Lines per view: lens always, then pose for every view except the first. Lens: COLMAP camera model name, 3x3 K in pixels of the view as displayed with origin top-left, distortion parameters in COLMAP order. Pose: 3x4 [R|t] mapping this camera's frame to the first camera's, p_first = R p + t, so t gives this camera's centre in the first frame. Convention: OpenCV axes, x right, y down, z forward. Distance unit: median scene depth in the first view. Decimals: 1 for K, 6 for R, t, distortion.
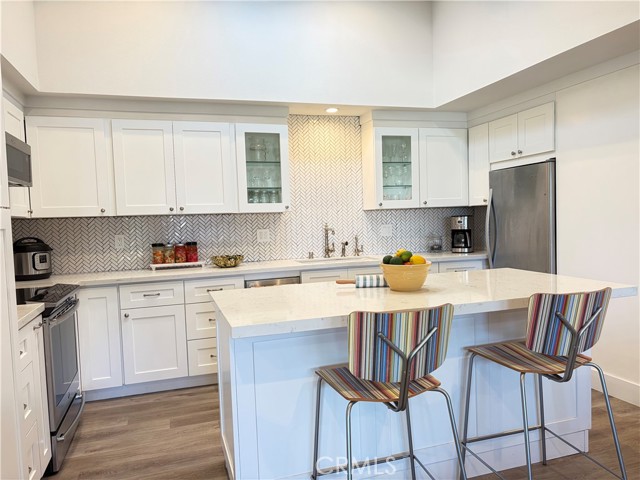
lens RADIAL K [[486.9, 0, 321.8], [0, 486.9, 243.9], [0, 0, 1]] dist [0.045363, -0.024602]
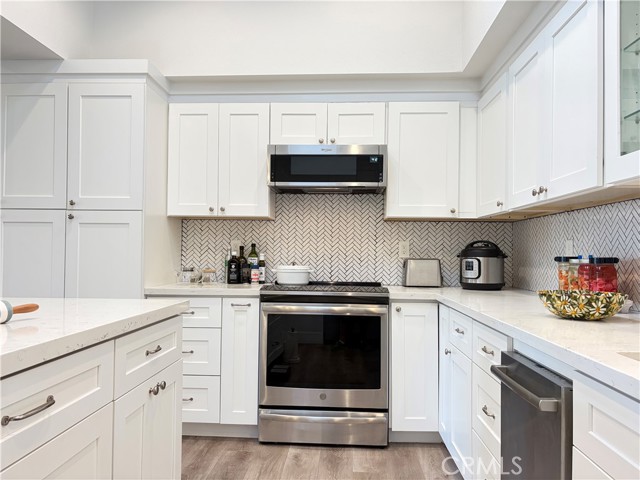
lens RADIAL K [[486.9, 0, 317.0], [0, 486.9, 243.0], [0, 0, 1]] dist [0.045363, -0.024602]
pose [[-0.369063, 0.014102, -0.929298, 0.280974], [-0.042151, 0.998602, 0.031893, -0.021525], [0.928448, 0.050941, -0.367952, 0.939897]]
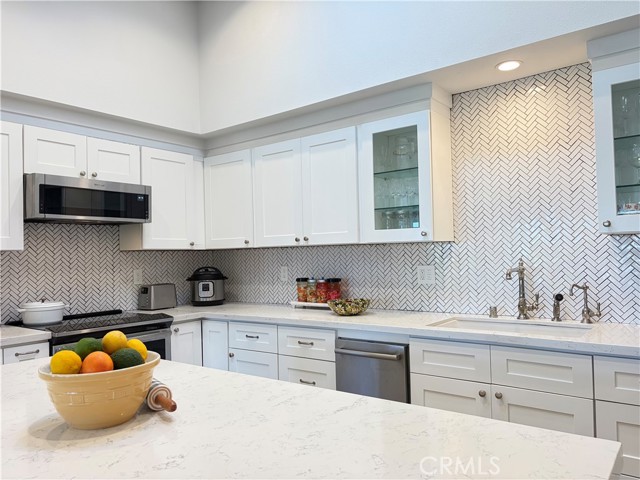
lens RADIAL K [[486.9, 0, 315.6], [0, 486.9, 236.7], [0, 0, 1]] dist [0.045363, -0.024602]
pose [[0.558248, -0.009109, -0.829624, 0.404754], [-0.035221, 0.998778, -0.034667, -0.045637], [0.828926, 0.048573, 0.557245, 0.527318]]
